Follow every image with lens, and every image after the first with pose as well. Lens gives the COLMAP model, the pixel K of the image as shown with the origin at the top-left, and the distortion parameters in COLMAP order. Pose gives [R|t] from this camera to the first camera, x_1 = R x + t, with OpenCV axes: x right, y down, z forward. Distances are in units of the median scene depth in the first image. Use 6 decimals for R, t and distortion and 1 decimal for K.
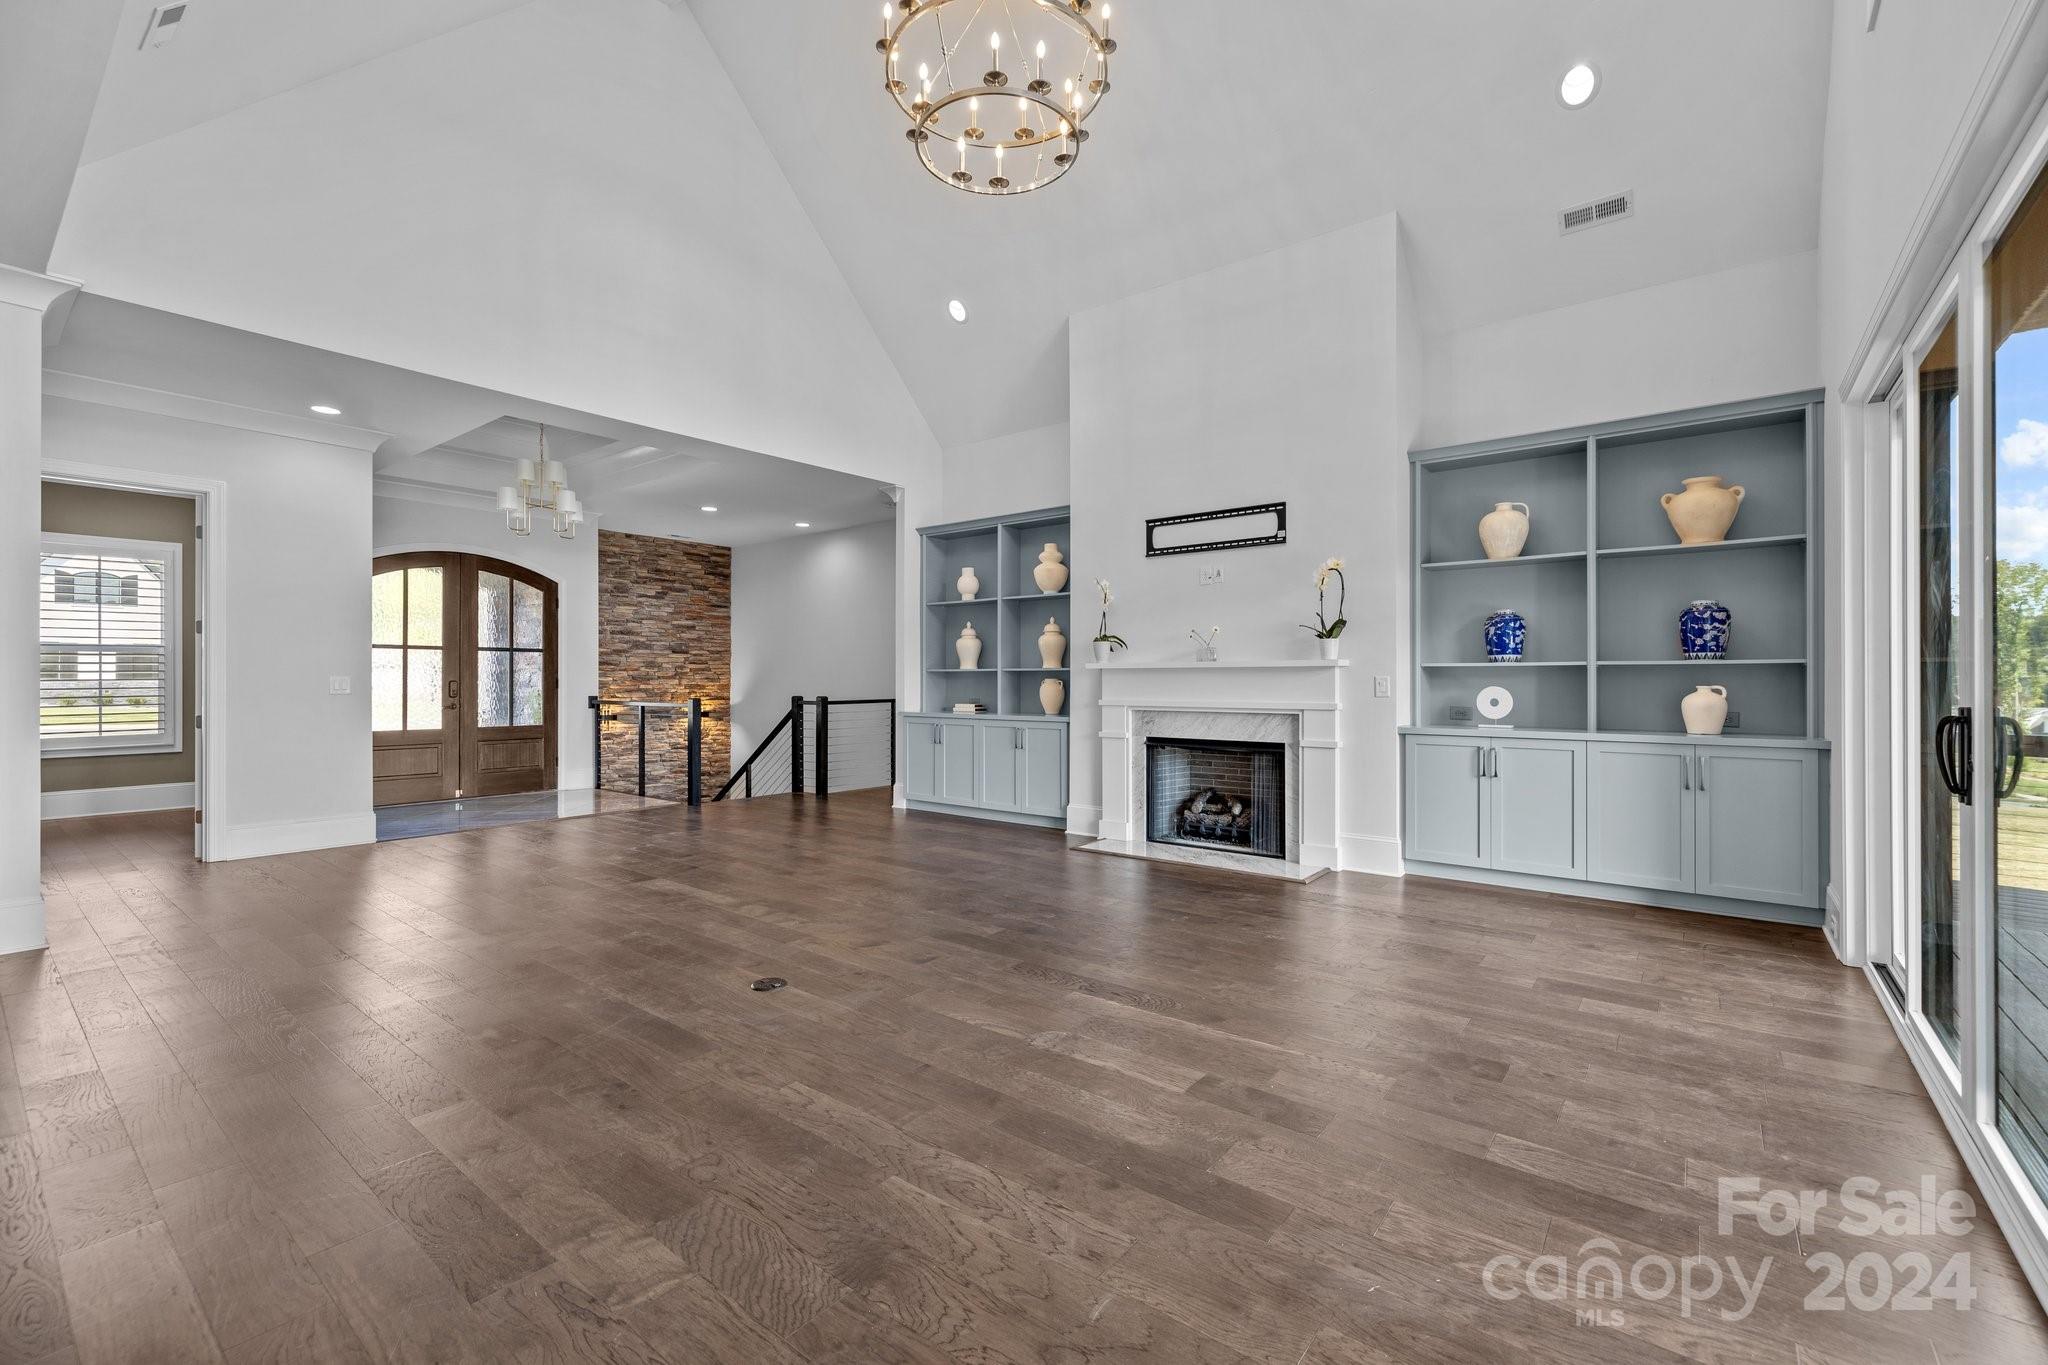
lens RADIAL K [[864.1, 0, 1009.4], [0, 864.1, 685.8], [0, 0, 1]] dist [0.000243, 0.001032]
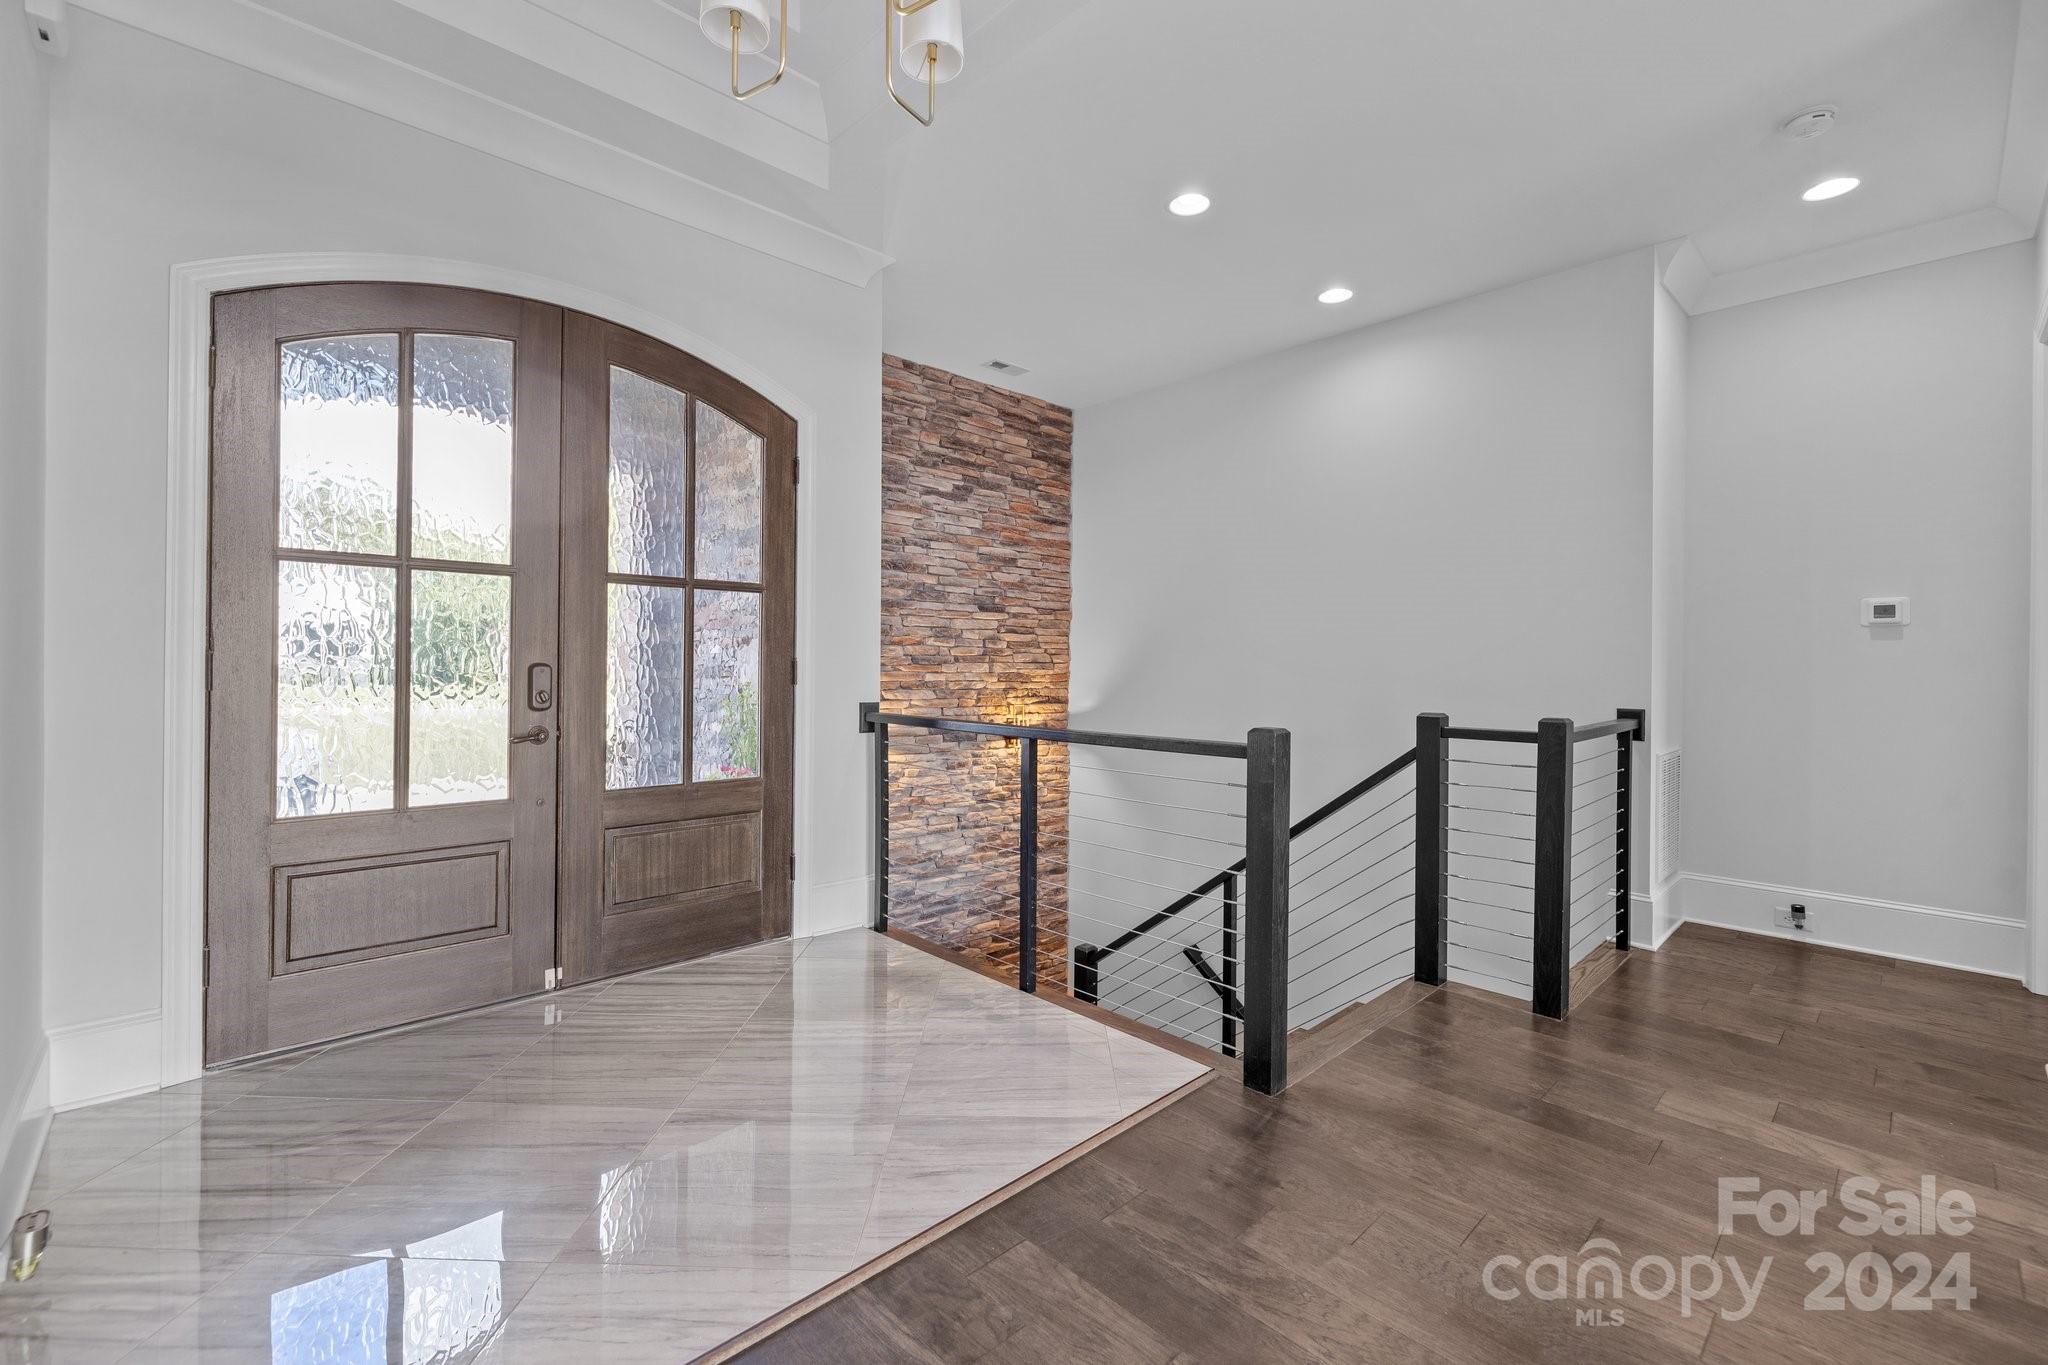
lens RADIAL K [[864.1, 0, 1008.6], [0, 864.1, 670.3], [0, 0, 1]] dist [0.000243, 0.001032]
pose [[0.990465, 0.008970, -0.137470, -0.374753], [-0.009016, 0.999959, 0.000285, -0.004477], [0.137467, 0.000957, 0.990506, 0.626164]]
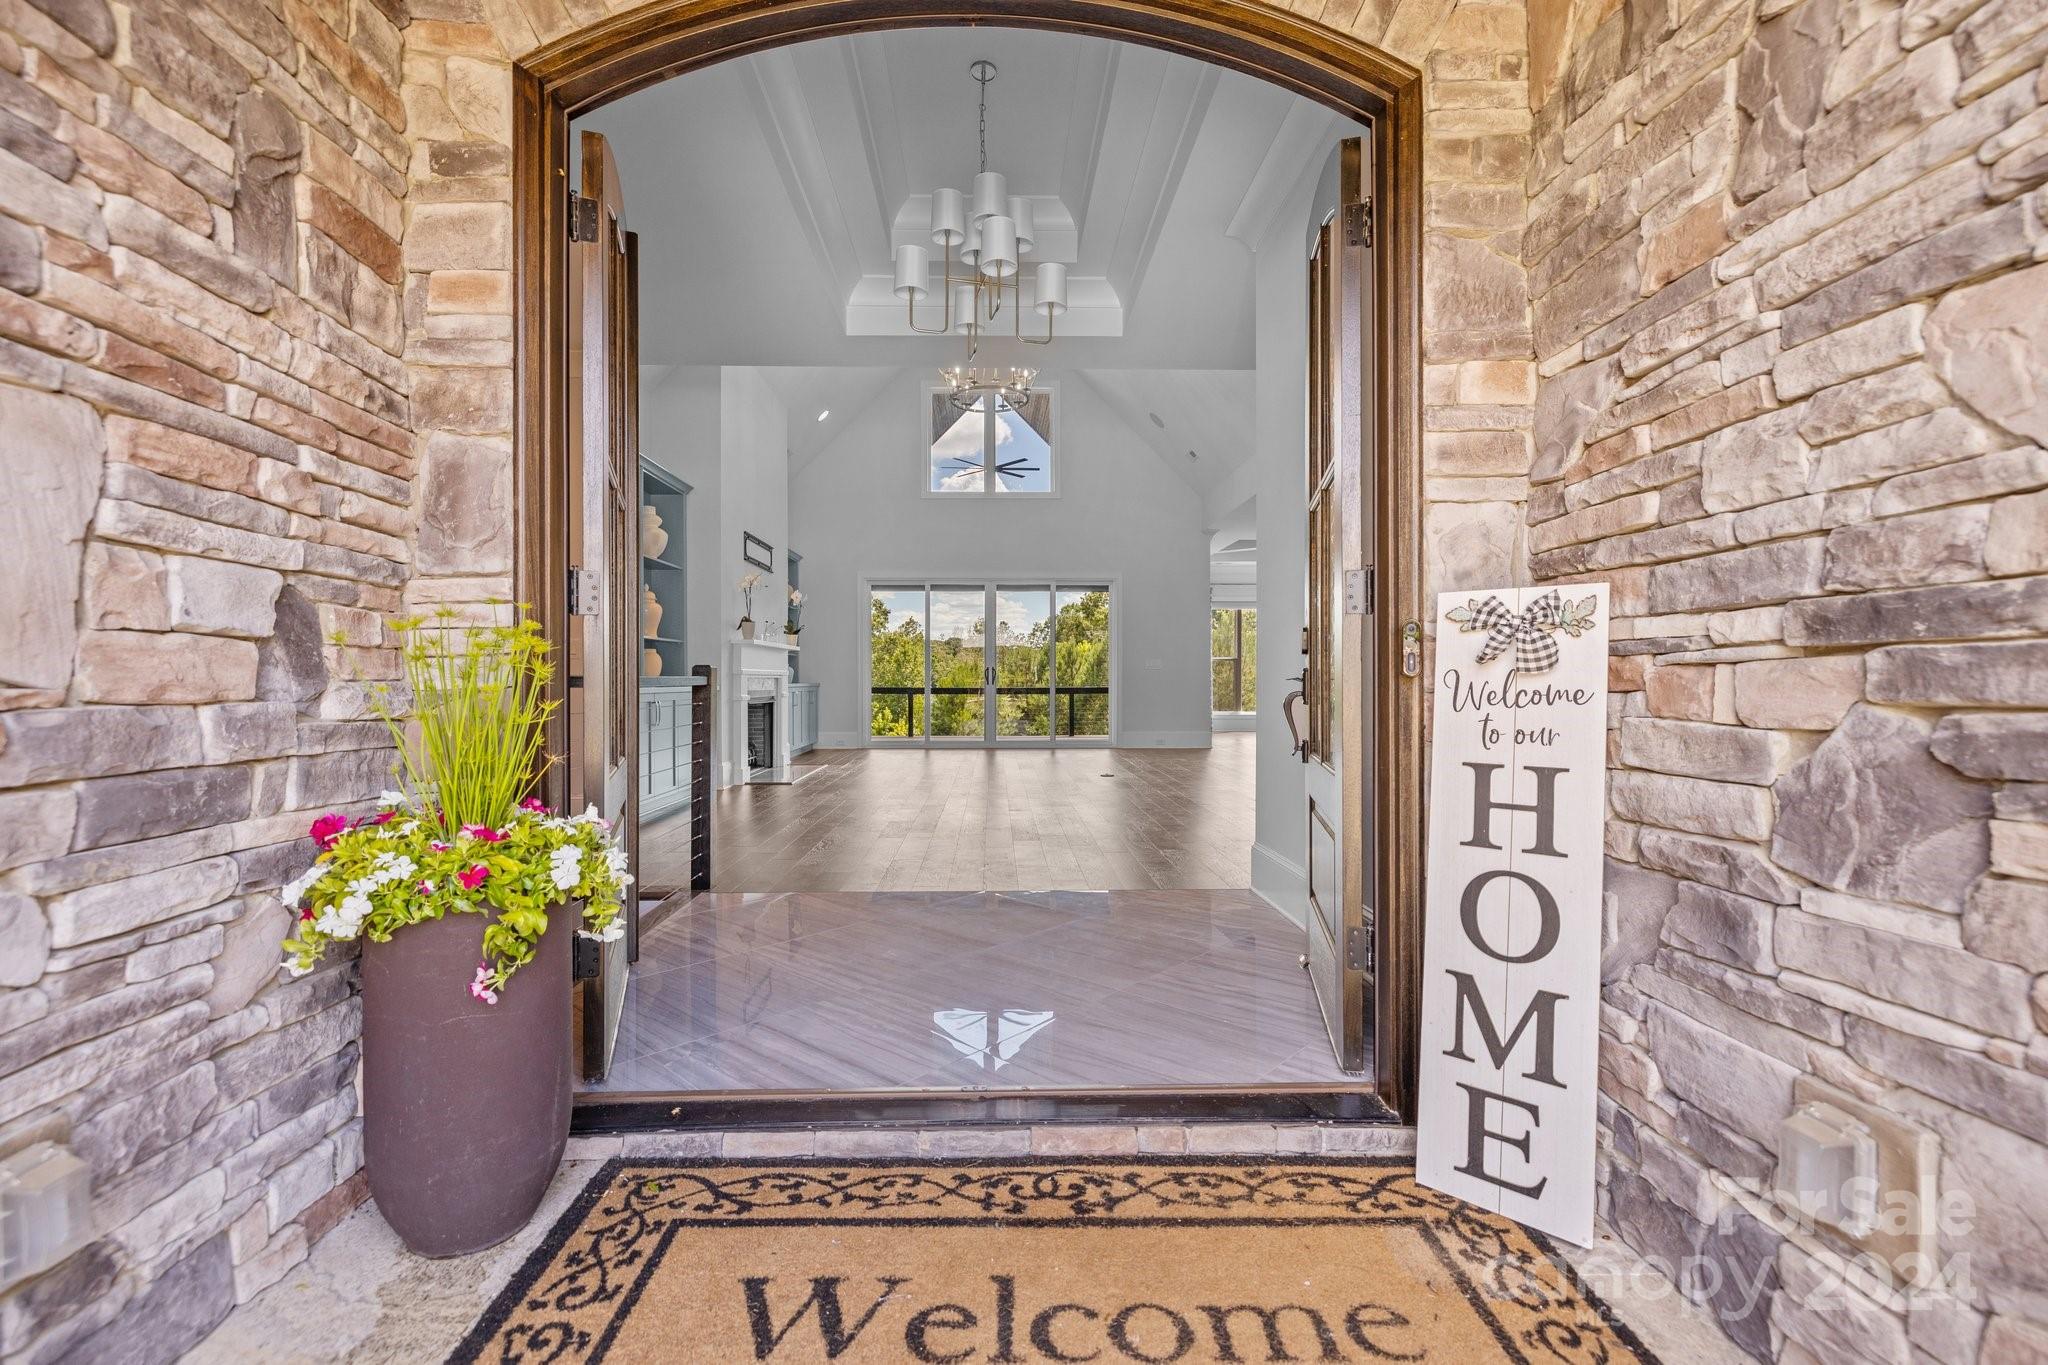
lens RADIAL K [[864.1, 0, 1010.3], [0, 864.1, 684.6], [0, 0, 1]] dist [0.000243, 0.001032]
pose [[-0.642060, -0.004212, 0.766643, -0.765473], [0.005633, 0.999932, 0.010211, 0.019574], [-0.766634, 0.010875, -0.641993, 1.066965]]
